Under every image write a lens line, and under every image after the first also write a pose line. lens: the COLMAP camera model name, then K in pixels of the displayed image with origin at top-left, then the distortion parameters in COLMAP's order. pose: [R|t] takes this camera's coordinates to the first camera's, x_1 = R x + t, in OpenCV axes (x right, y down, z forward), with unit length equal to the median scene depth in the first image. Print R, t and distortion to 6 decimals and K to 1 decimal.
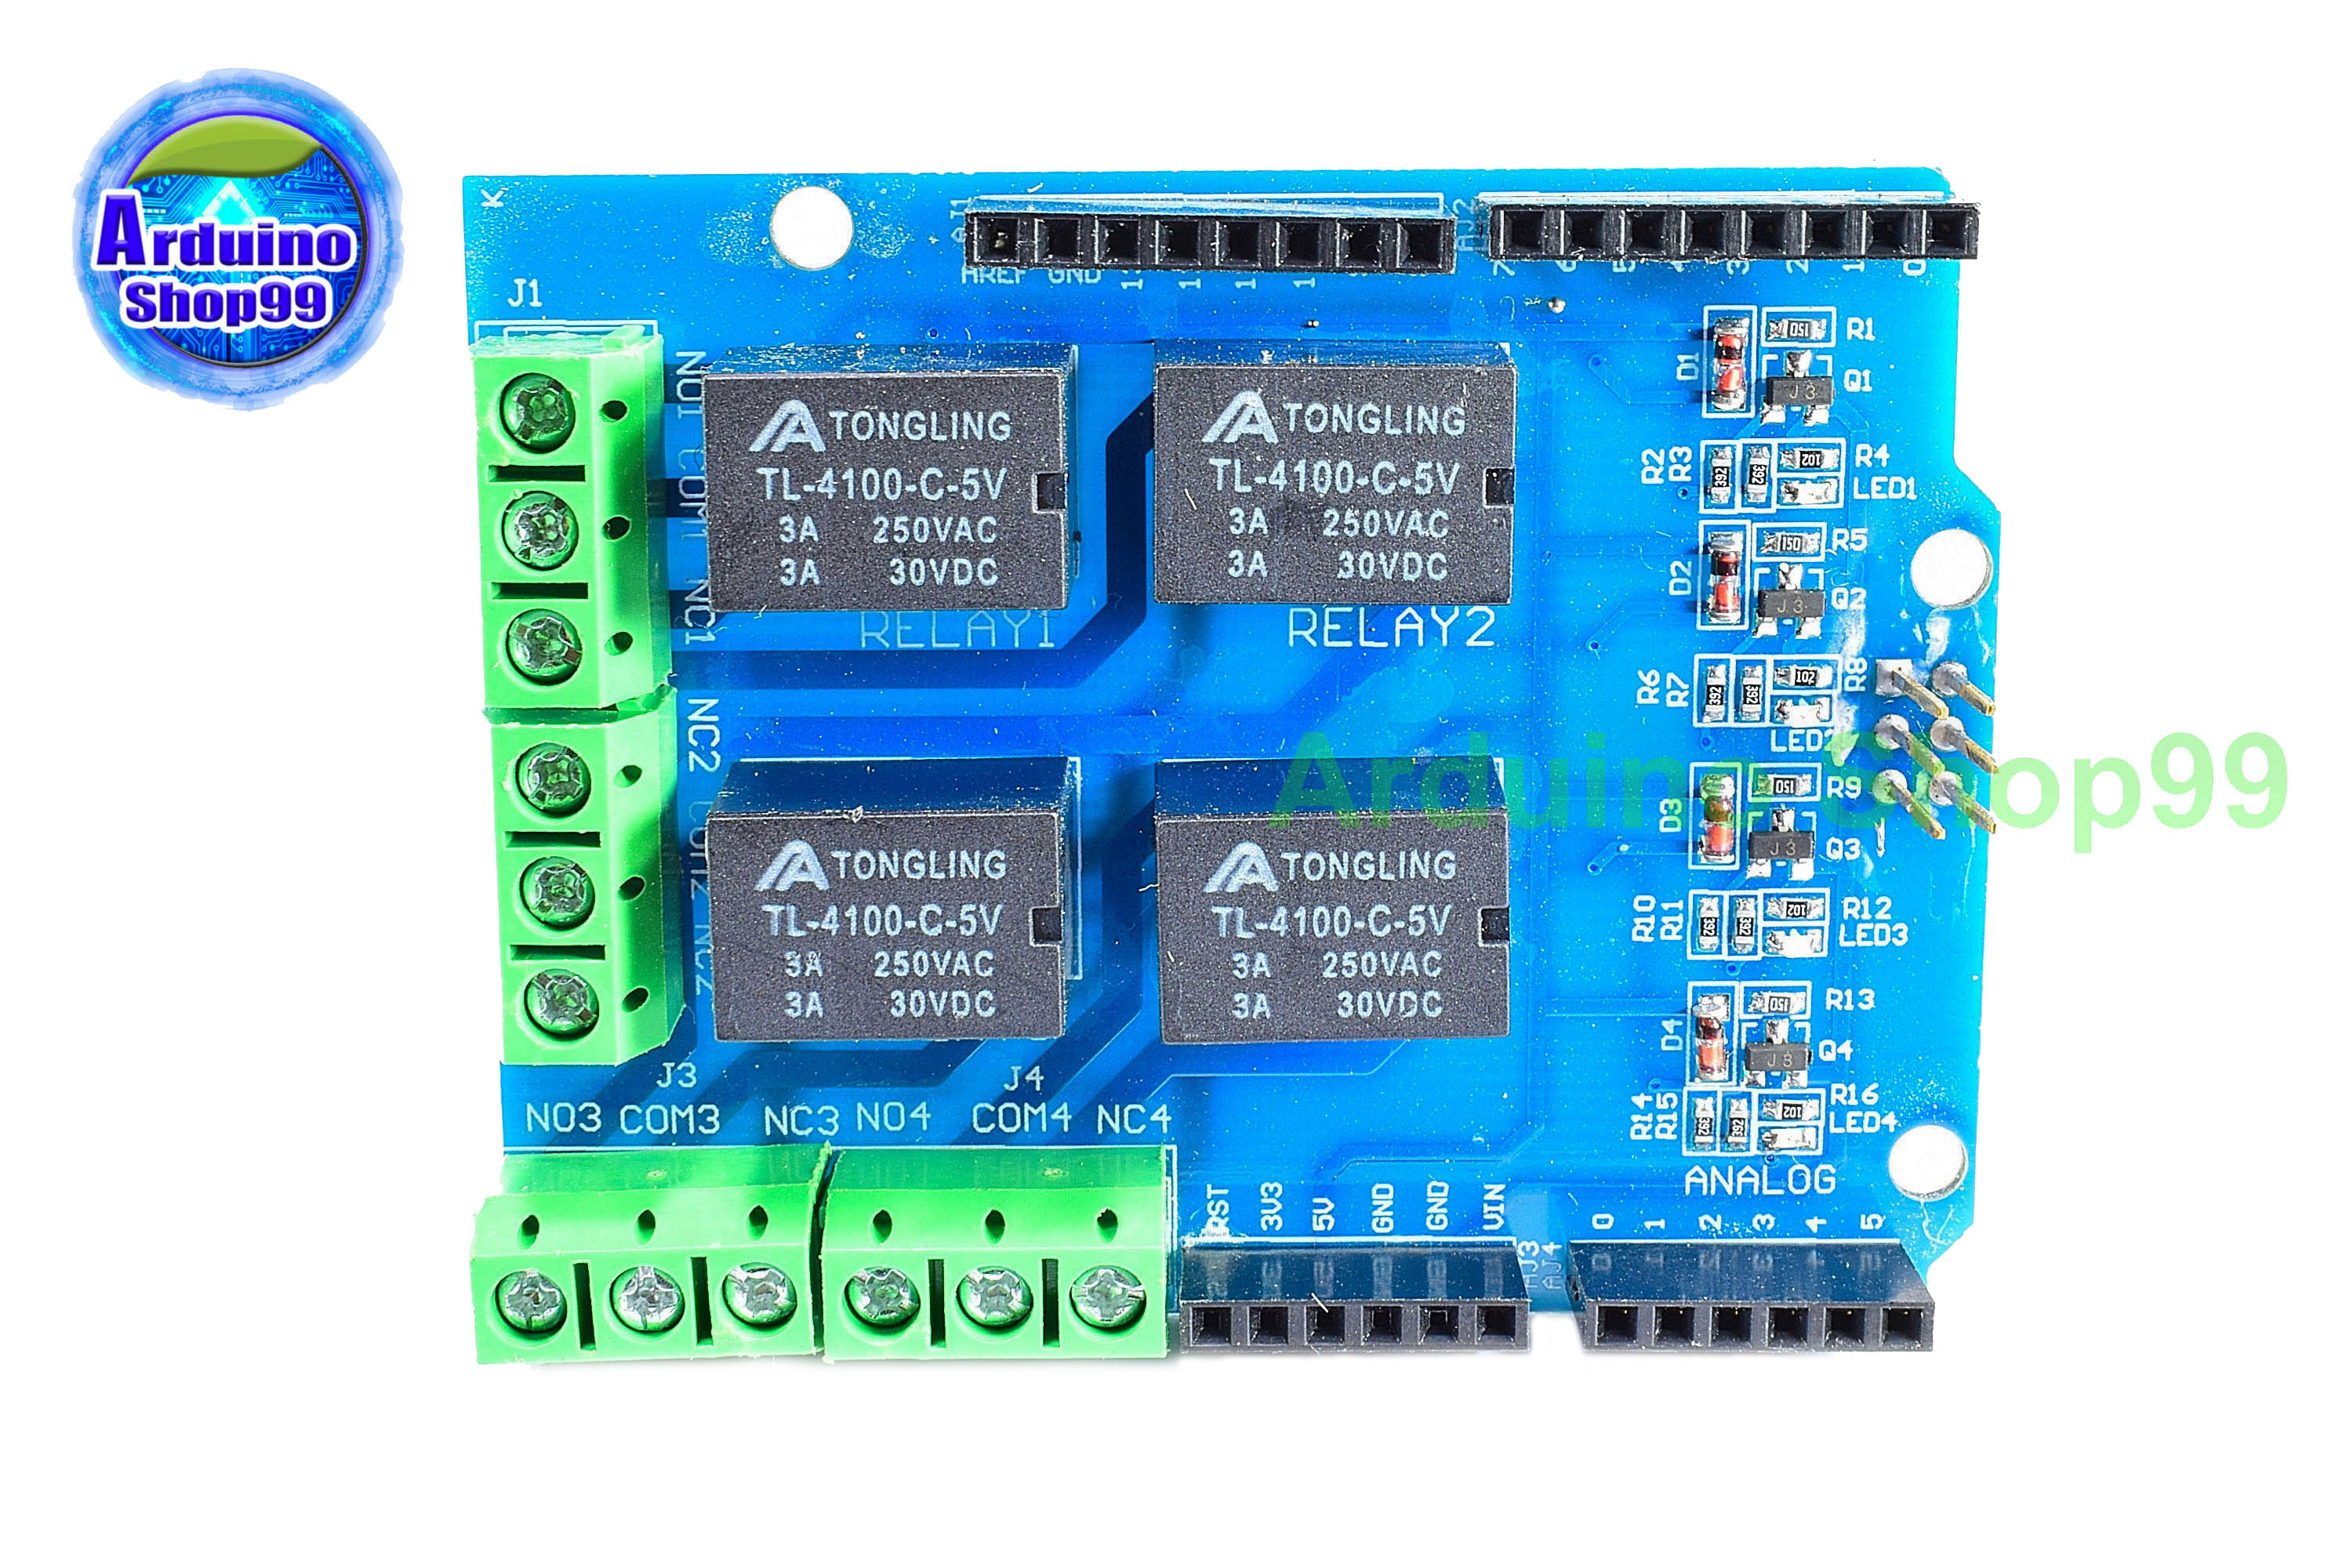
lens RADIAL K [[3740.5, 0, 1173.0], [0, 3740.5, 784.0], [0, 0, 1]] dist [-0.015768, 0.024099]
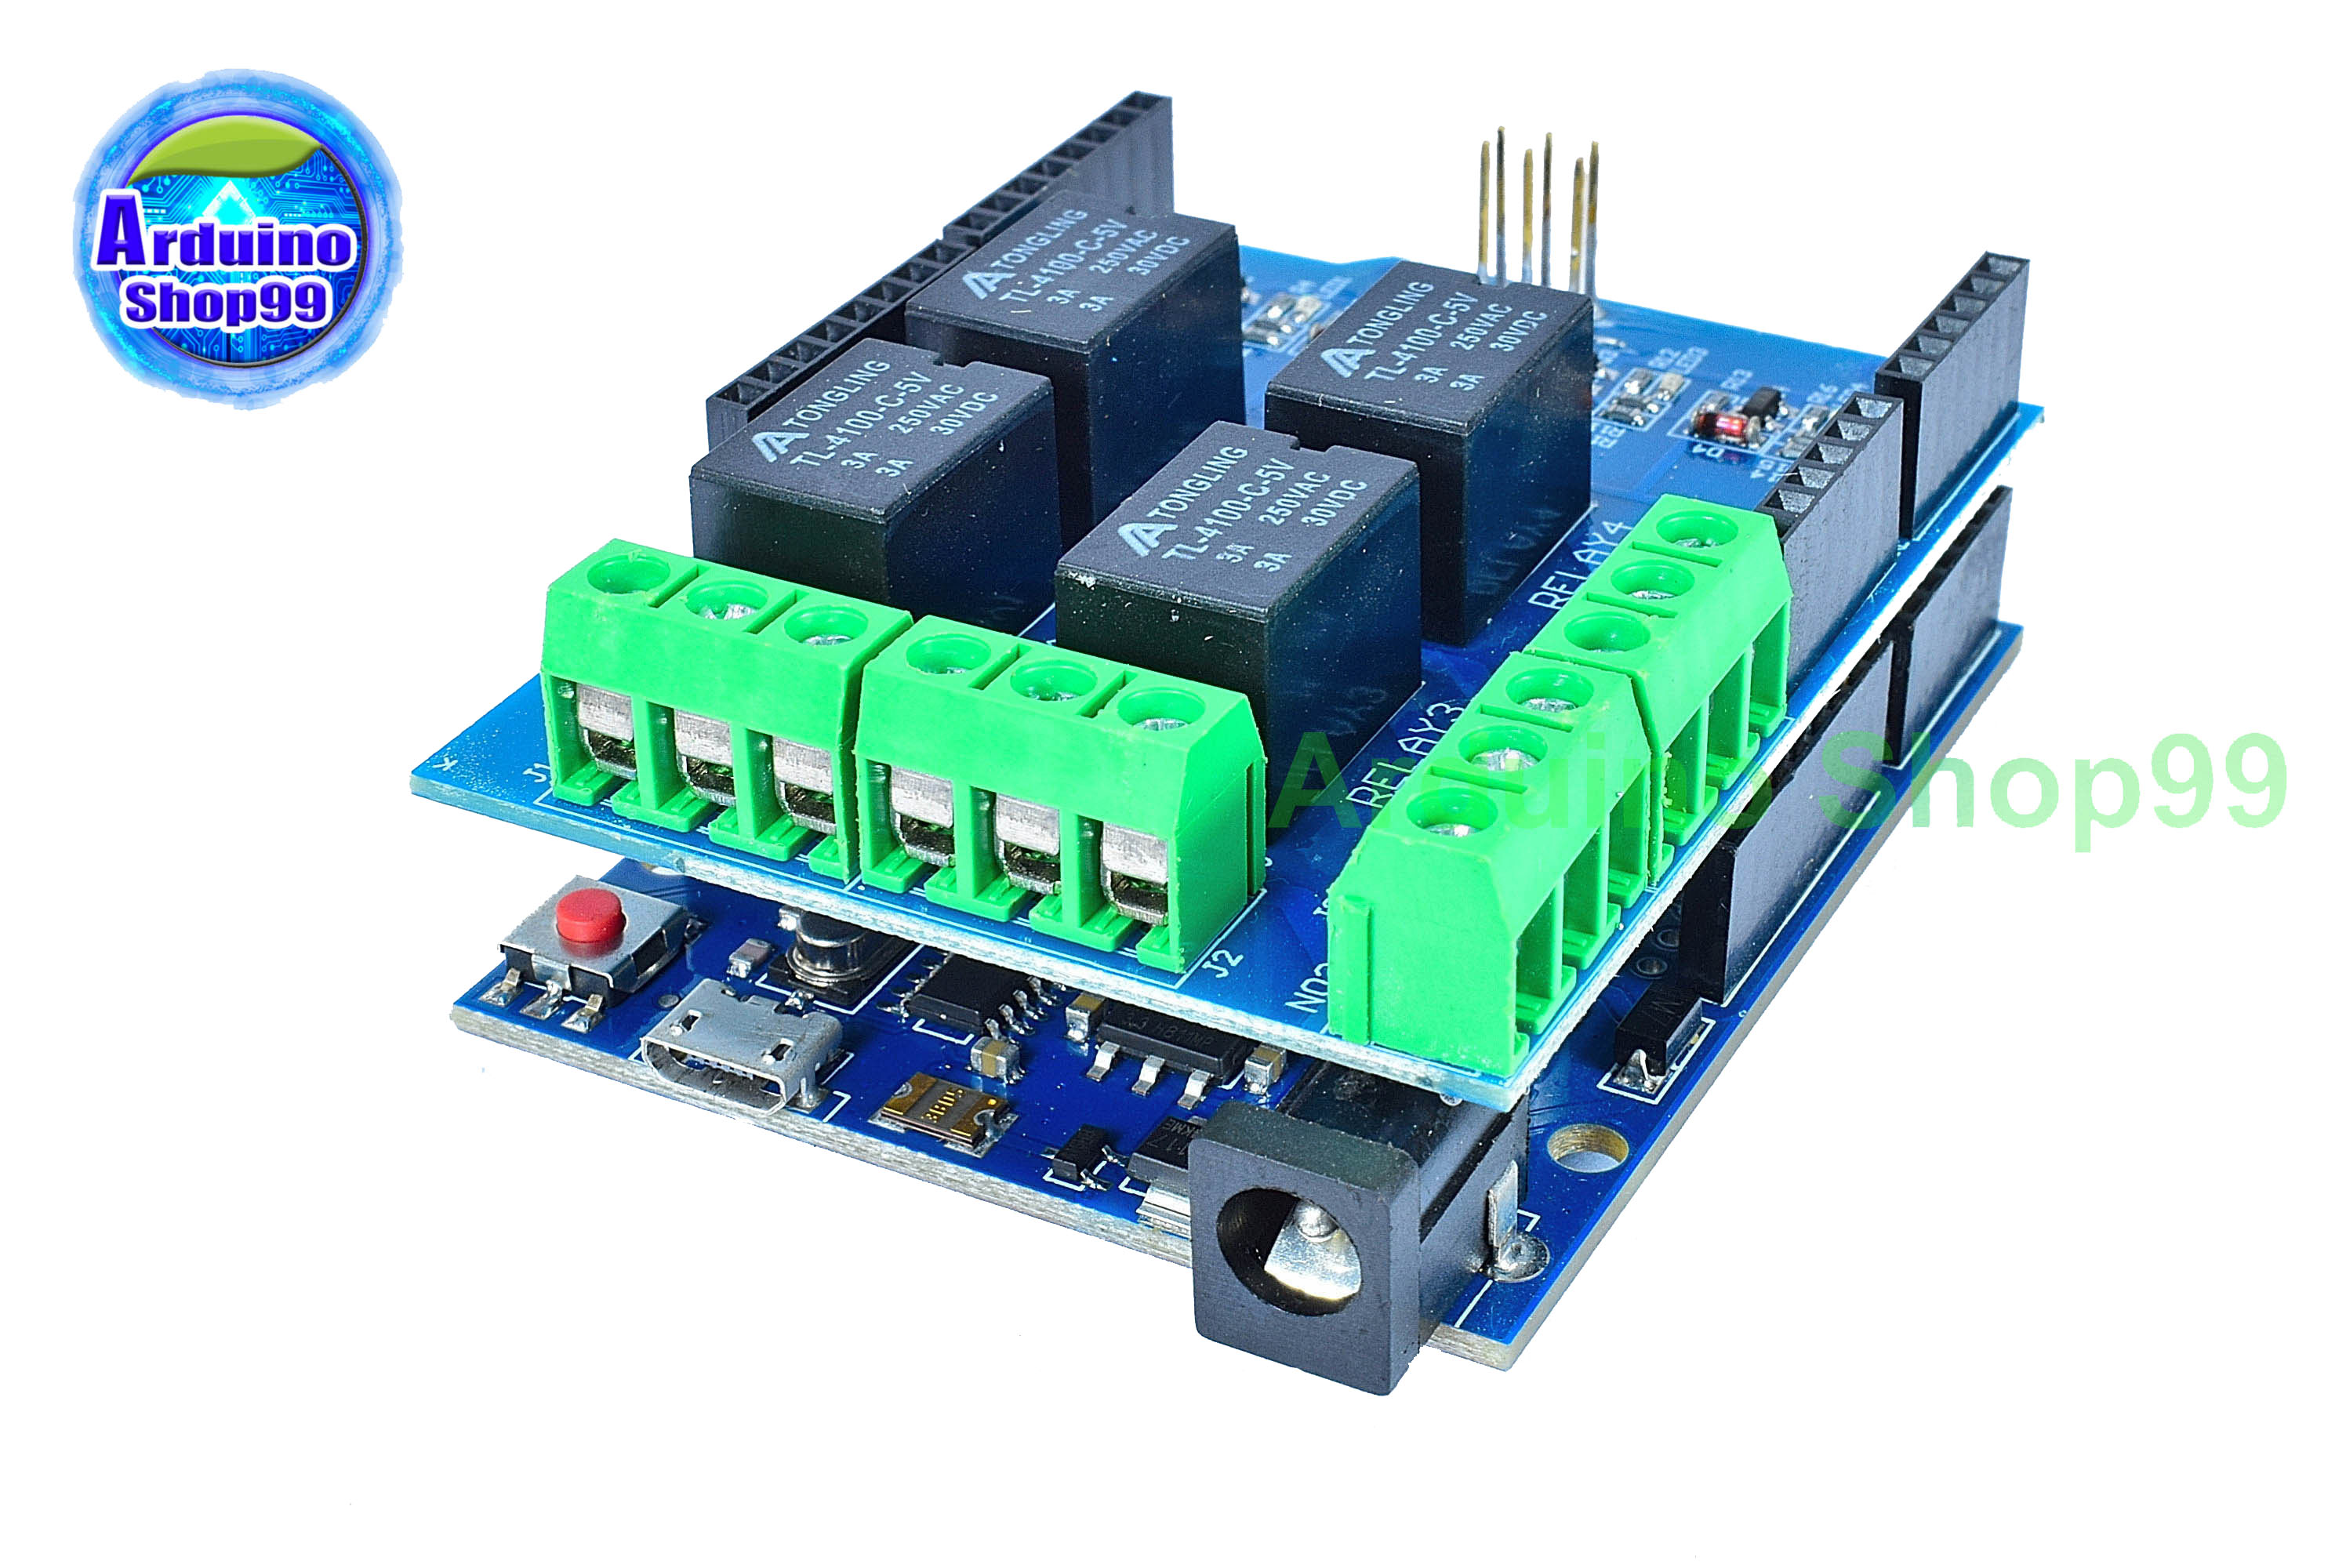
lens RADIAL K [[4207.9, 0, 1173.0], [0, 4207.9, 784.0], [0, 0, 1]] dist [-0.033096, -0.016521]
pose [[0.474918, -0.462233, 0.748862, -0.915558], [0.859491, 0.060855, -0.507515, 0.569760], [0.189018, 0.884668, 0.426186, 0.551294]]
